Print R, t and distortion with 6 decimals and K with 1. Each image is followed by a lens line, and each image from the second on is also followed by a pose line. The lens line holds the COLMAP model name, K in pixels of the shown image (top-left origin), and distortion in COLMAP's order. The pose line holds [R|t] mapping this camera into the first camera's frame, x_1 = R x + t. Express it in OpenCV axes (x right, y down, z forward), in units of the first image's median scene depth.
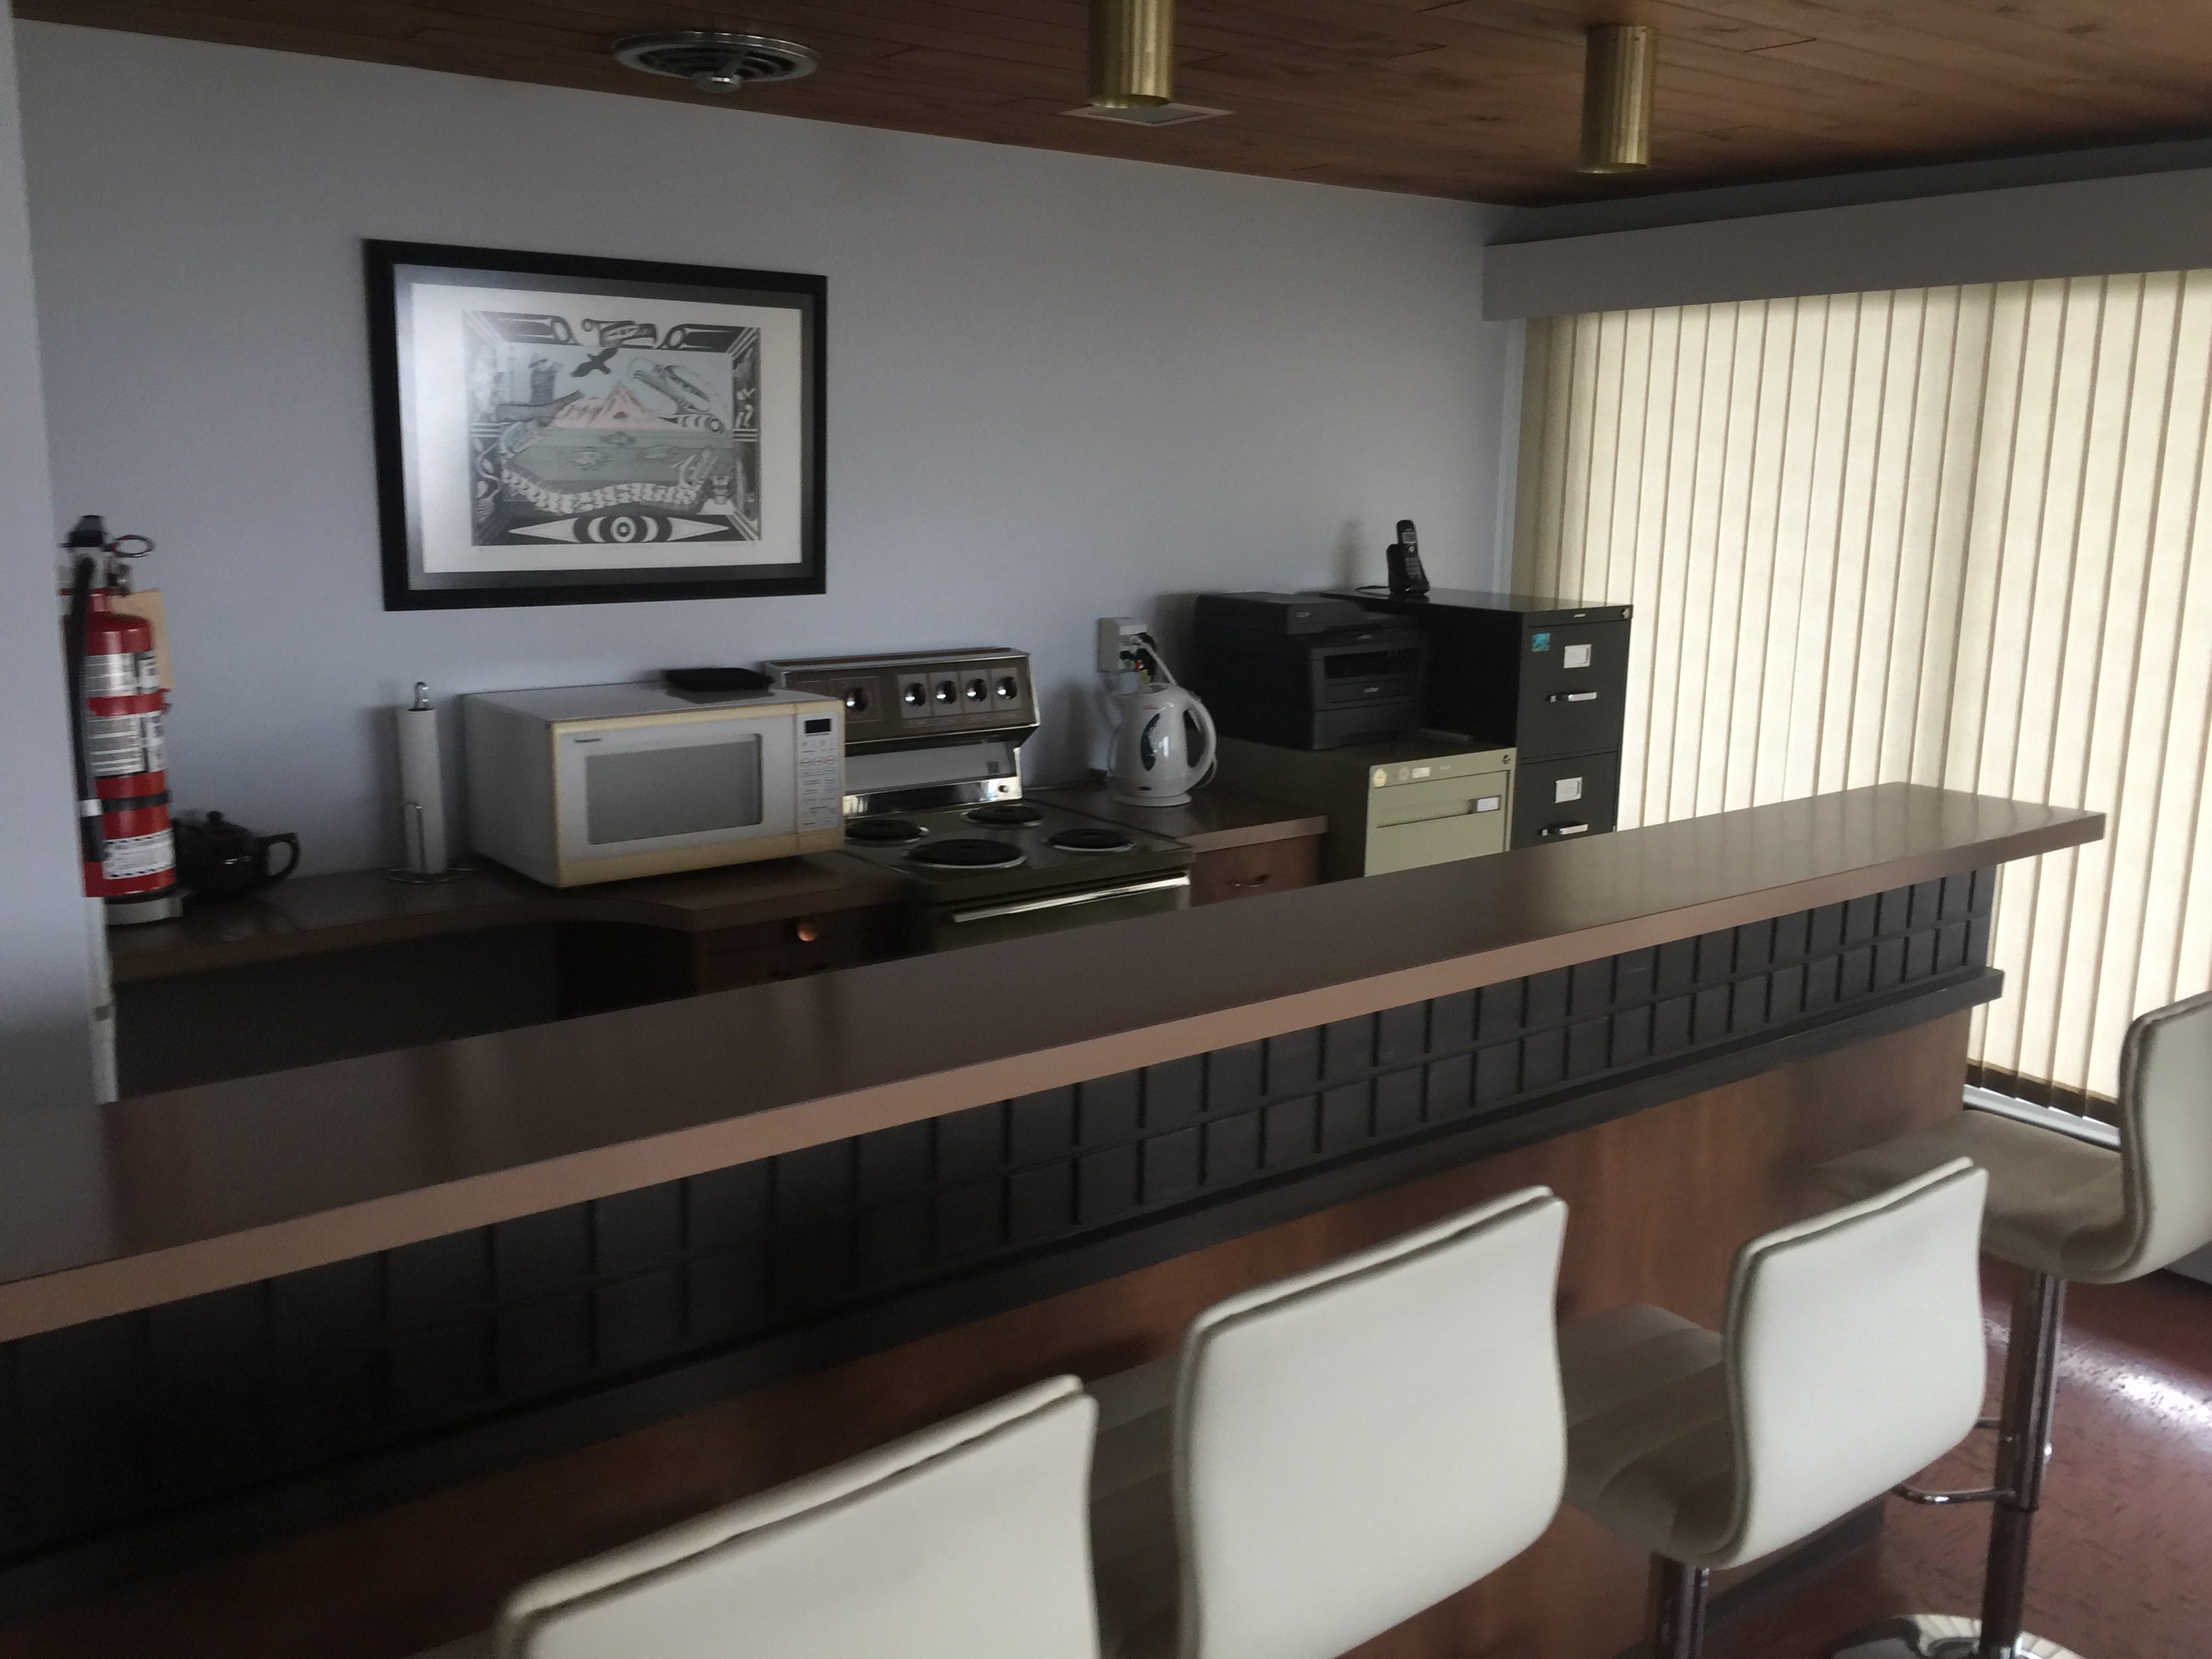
lens RADIAL K [[1924.9, 0, 1115.8], [0, 1924.9, 778.6], [0, 0, 1]] dist [0.066346, -0.100296]
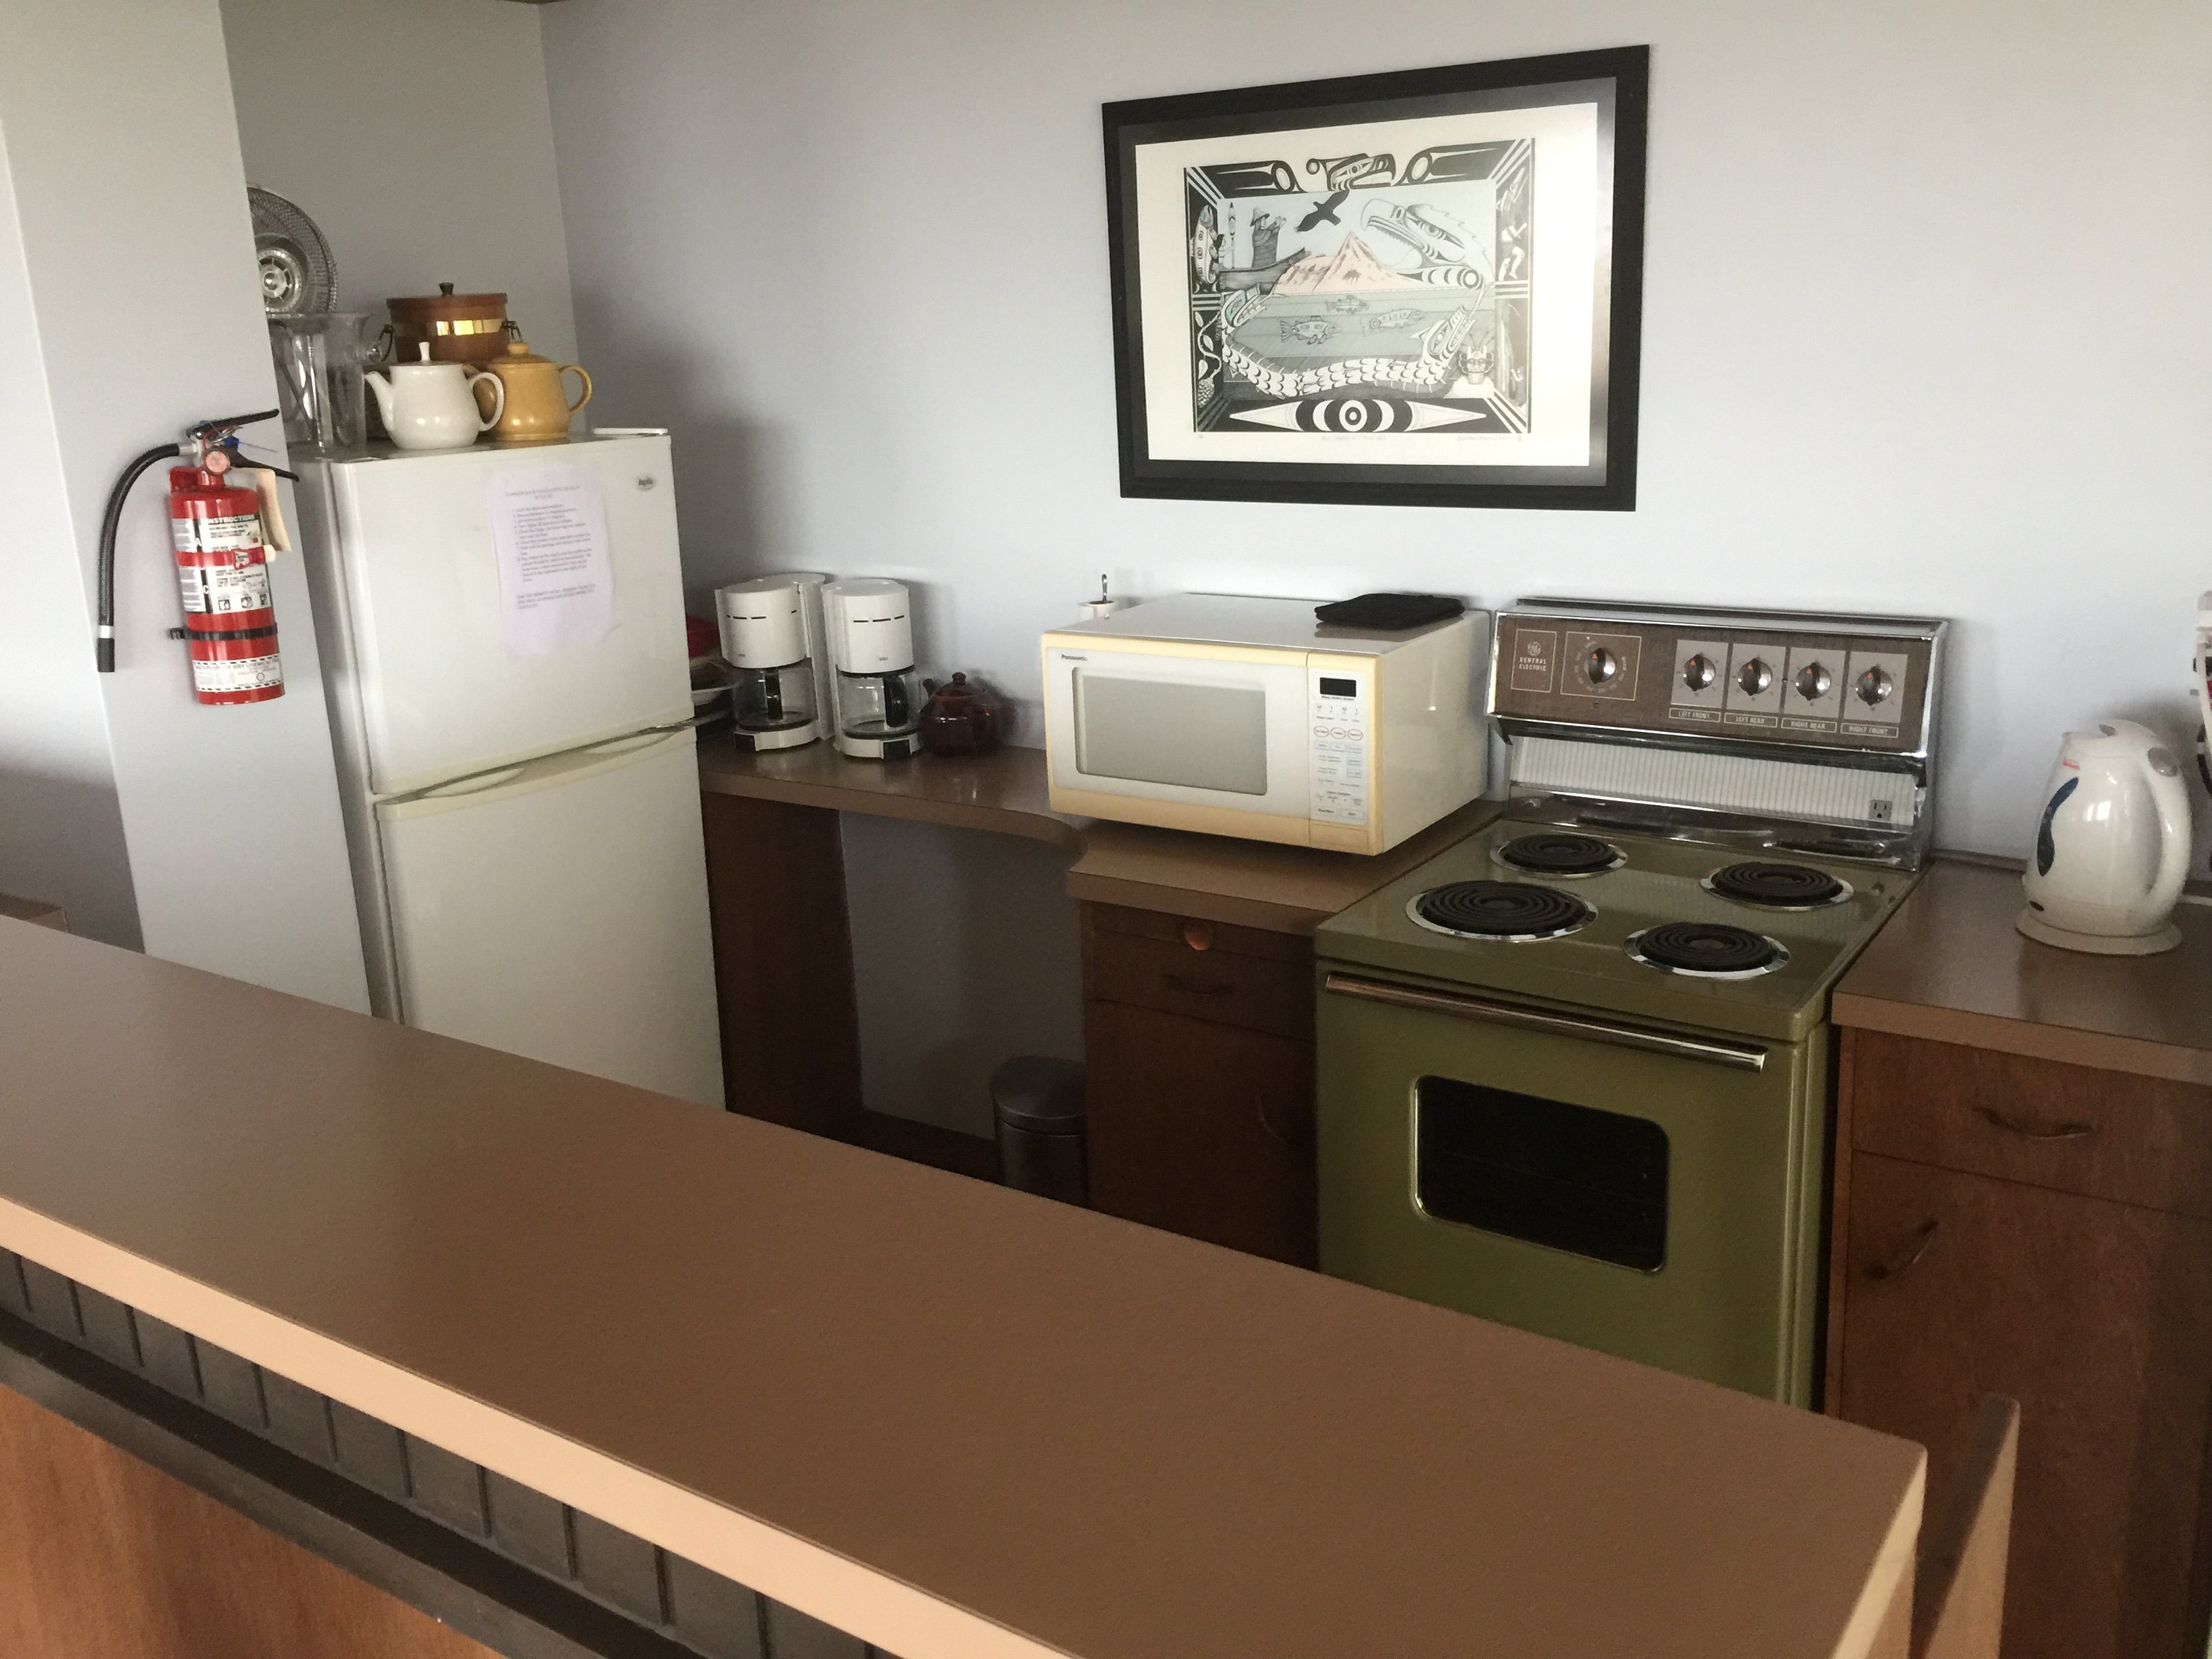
lens RADIAL K [[1924.9, 0, 1115.8], [0, 1924.9, 778.6], [0, 0, 1]] dist [0.066346, -0.100296]
pose [[0.295177, 0.204975, -0.933197, 0.517596], [-0.121408, 0.976846, 0.176161, -0.111486], [0.947698, 0.061299, 0.313228, 0.662419]]
